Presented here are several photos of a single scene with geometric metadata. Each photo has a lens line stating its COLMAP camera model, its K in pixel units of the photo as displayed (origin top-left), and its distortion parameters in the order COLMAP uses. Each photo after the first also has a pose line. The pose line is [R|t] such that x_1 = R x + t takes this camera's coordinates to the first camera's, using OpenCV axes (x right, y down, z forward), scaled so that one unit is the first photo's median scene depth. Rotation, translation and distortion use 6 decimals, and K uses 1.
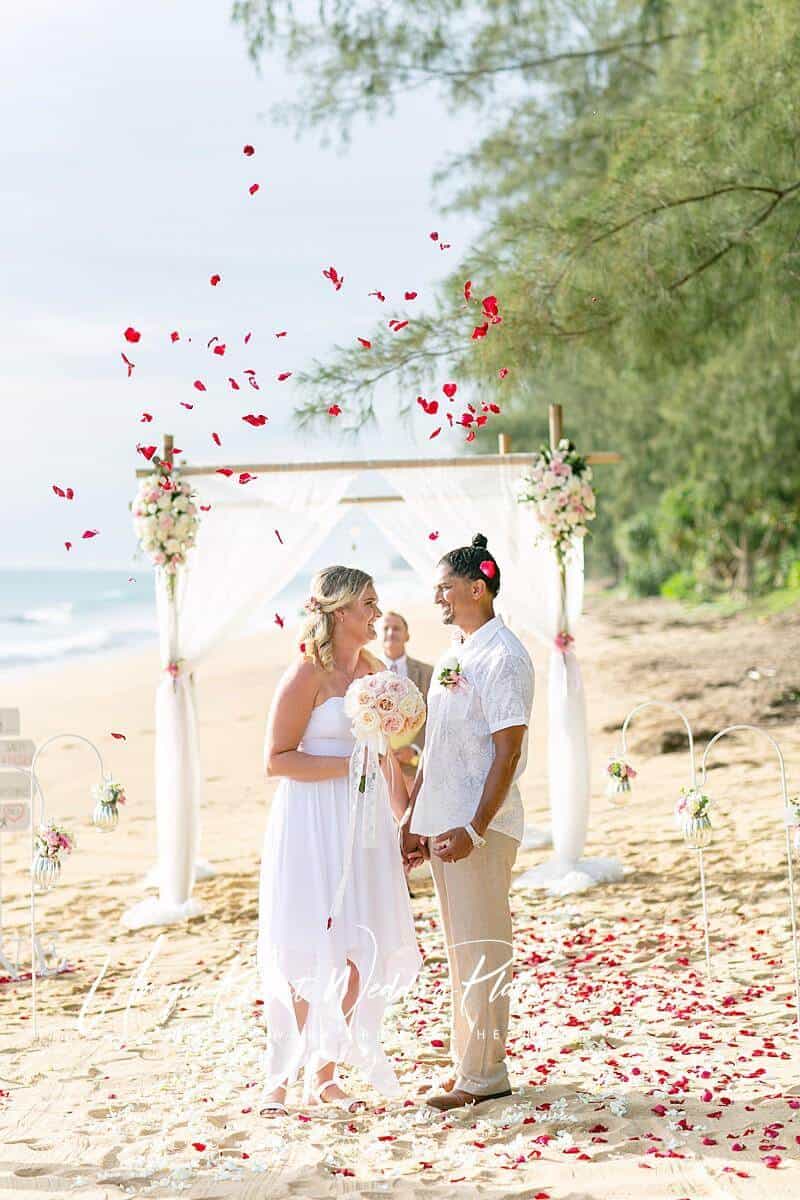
lens RADIAL K [[3090.8, 0, 400.0], [0, 3090.8, 600.0], [0, 0, 1]] dist [-0.011505, 0.478306]
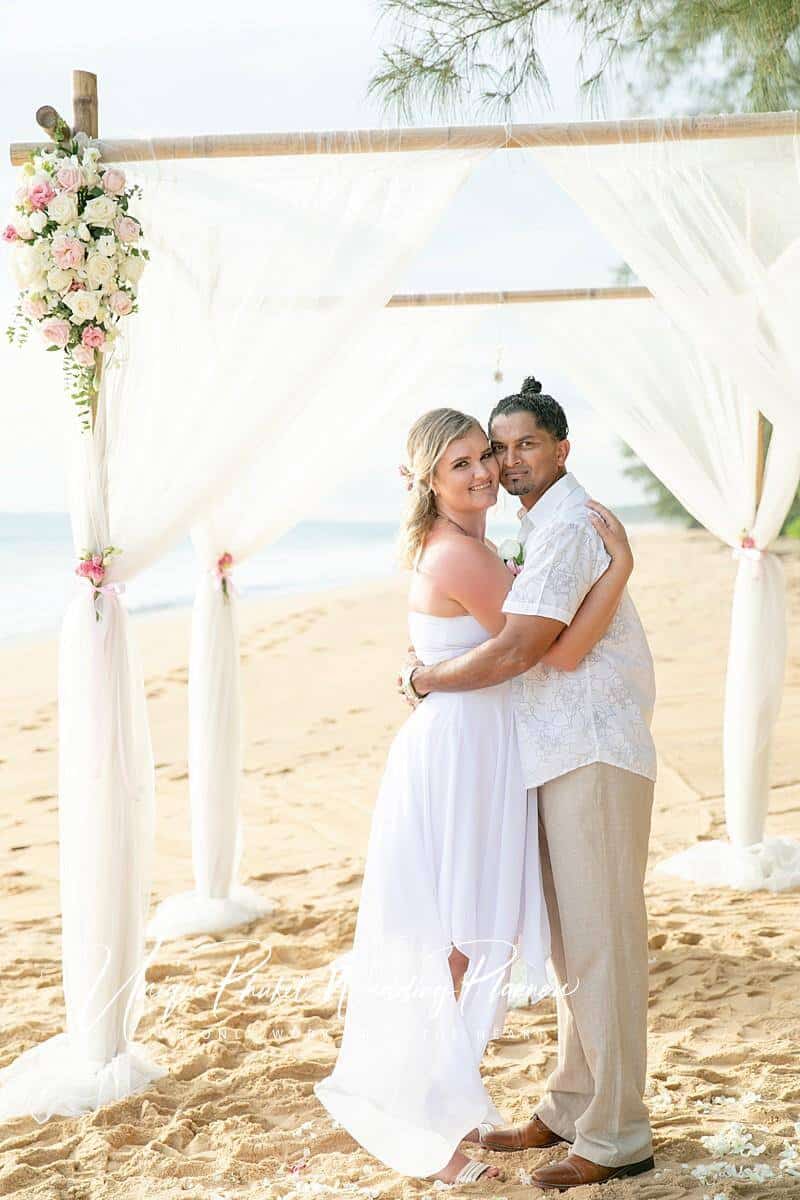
lens RADIAL K [[1939.1, 0, 400.0], [0, 1939.1, 600.0], [0, 0, 1]] dist [0.129804, 0.075753]
pose [[0.995782, 0.010818, -0.091111, 0.001430], [-0.008452, 0.999618, 0.026315, 0.018613], [0.091361, -0.025434, 0.995493, 0.702447]]
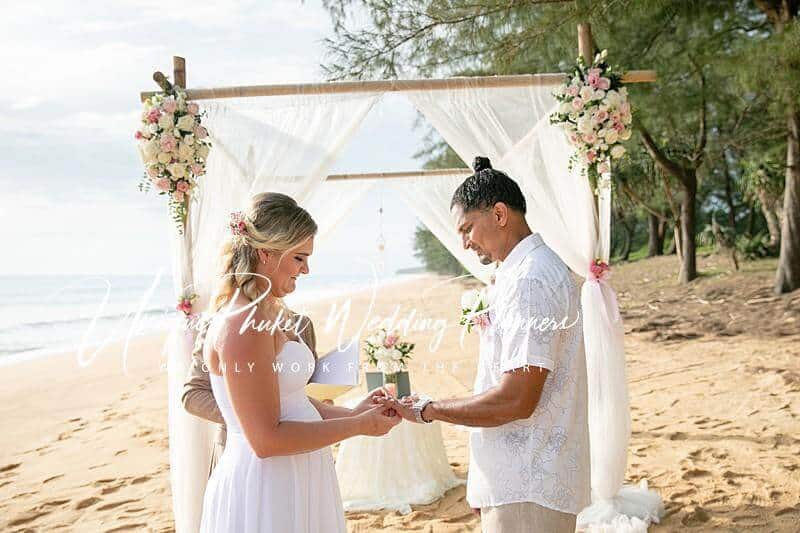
lens RADIAL K [[701.5, 0, 400.0], [0, 701.5, 266.5], [0, 0, 1]] dist [-0.020157, -0.003153]
pose [[0.999800, -0.019167, 0.005700, -0.009902], [0.019303, 0.999506, -0.024805, 0.016729], [-0.005222, 0.024910, 0.999676, 0.787284]]
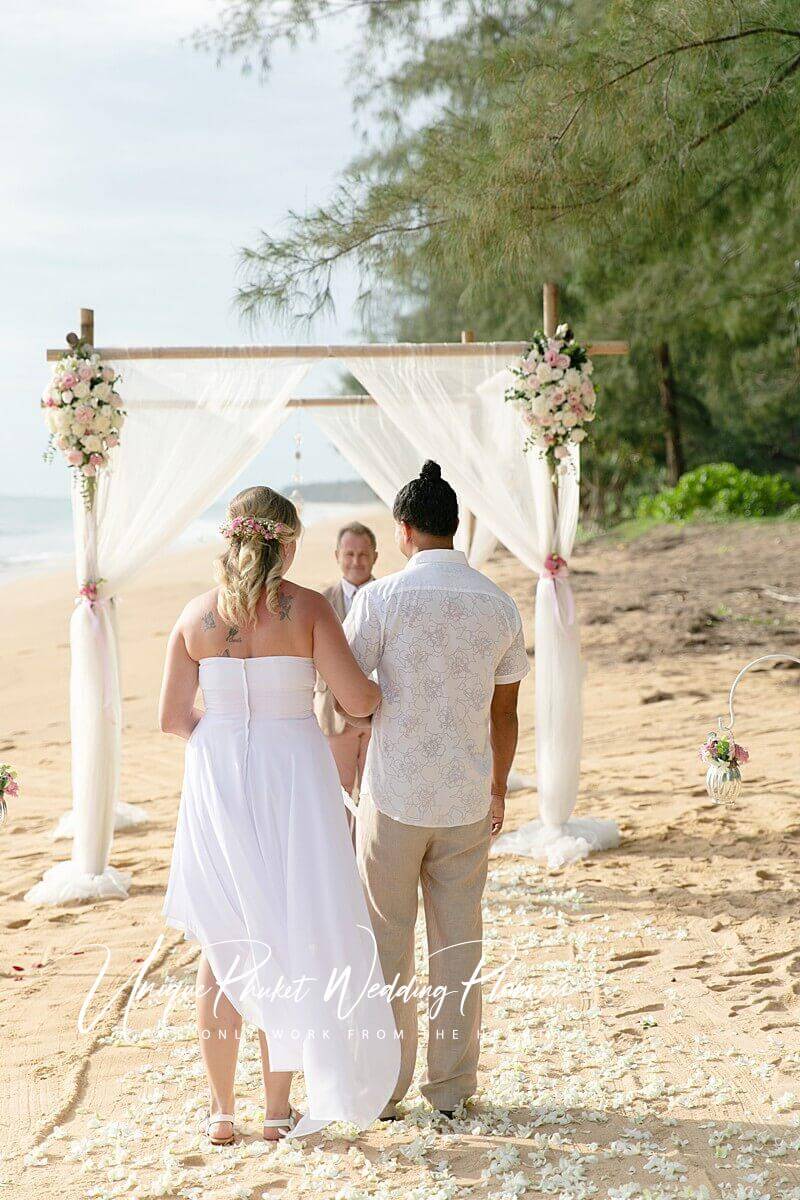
lens RADIAL K [[2434.2, 0, 400.0], [0, 2434.2, 600.0], [0, 0, 1]] dist [0.281081, -0.010077]
pose [[0.998540, 0.013670, 0.052266, -0.024439], [-0.015185, 0.999473, 0.028707, 0.004335], [-0.051846, -0.029459, 0.998221, 0.335220]]
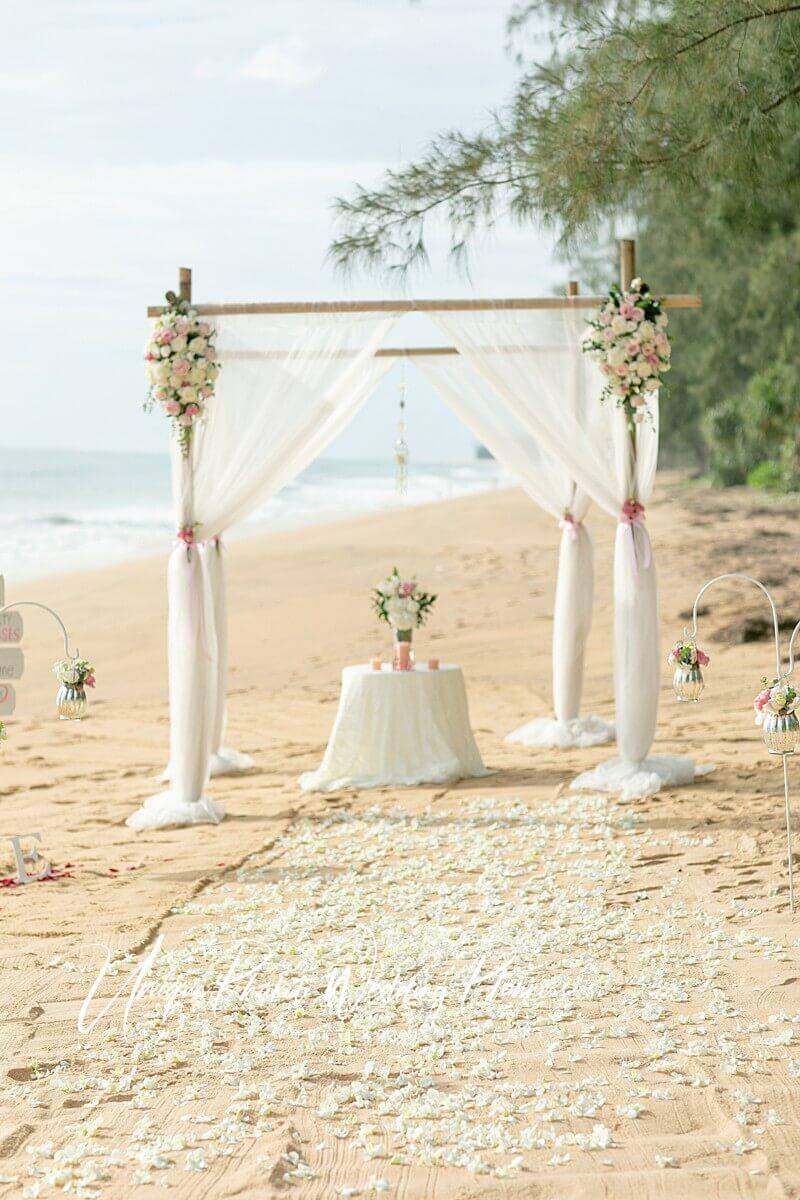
lens RADIAL K [[3027.9, 0, 400.0], [0, 3027.9, 600.0], [0, 0, 1]] dist [0.004838, 0.170484]
pose [[0.999441, 0.016153, -0.029282, 0.012732], [-0.015101, 0.999245, 0.035800, 0.009057], [0.029838, -0.035338, 0.998930, 0.138340]]
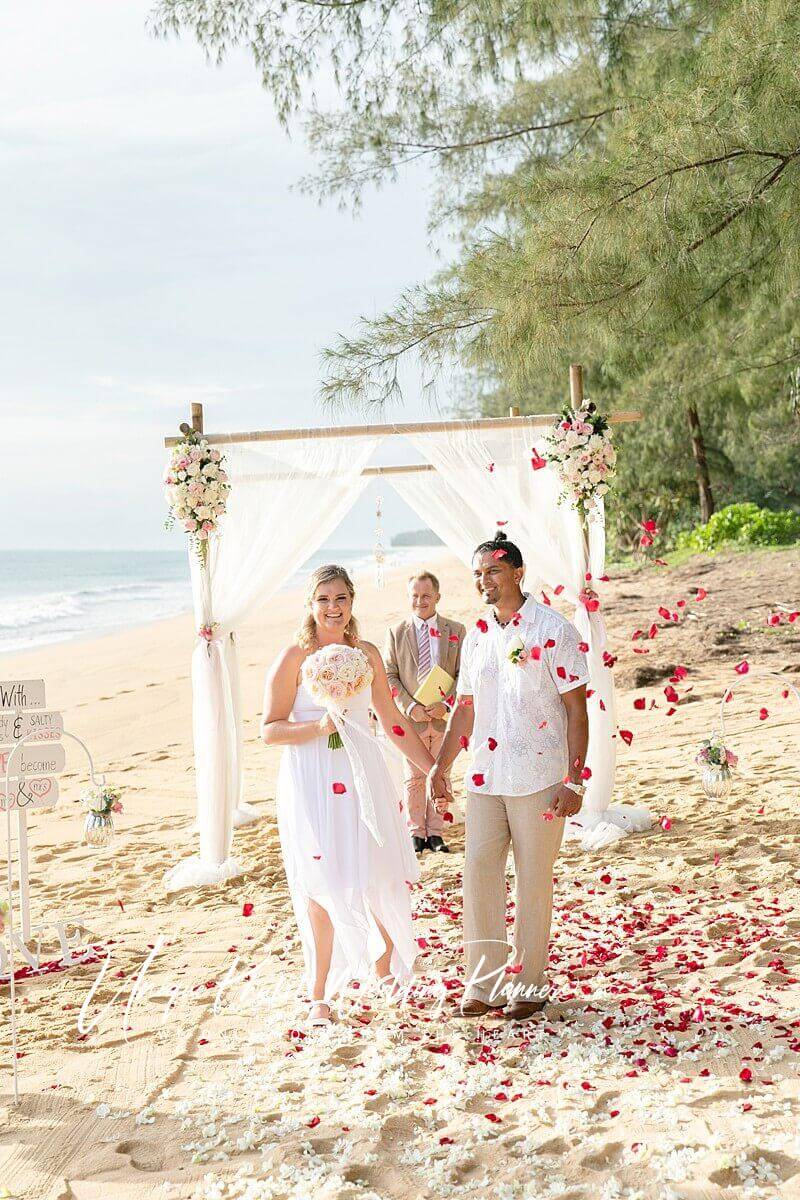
lens RADIAL K [[1939.1, 0, 400.0], [0, 1939.1, 600.0], [0, 0, 1]] dist [0.129804, 0.075753]
pose [[0.999729, -0.023120, 0.002625, -0.011115], [0.023071, 0.999585, 0.017253, 0.001692], [-0.003022, -0.017188, 0.999848, 0.357616]]
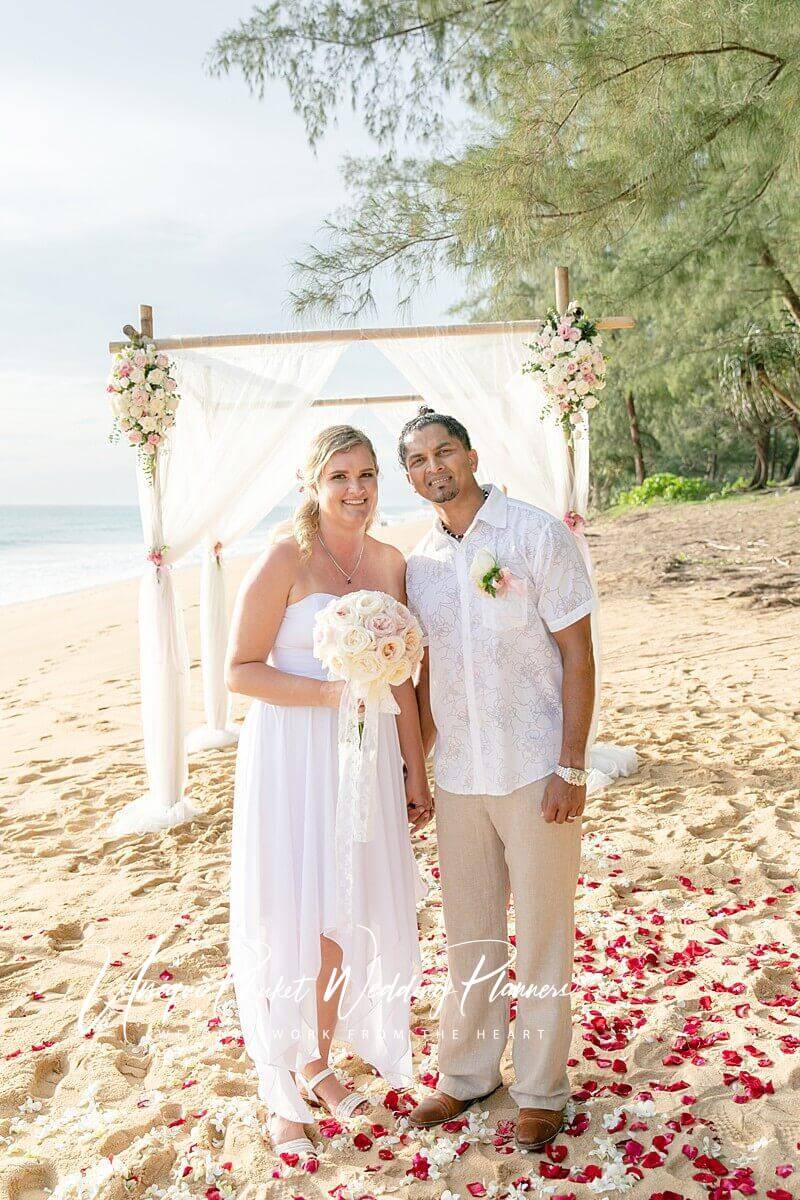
lens RADIAL K [[1239.8, 0, 402.1], [0, 1239.8, 578.1], [0, 0, 1]] dist [-0.015966, 0.022114]
pose [[0.999656, -0.014913, -0.021591, 0.009125], [0.015895, 0.998814, 0.046014, 0.012403], [0.020880, -0.046342, 0.998707, 0.624776]]
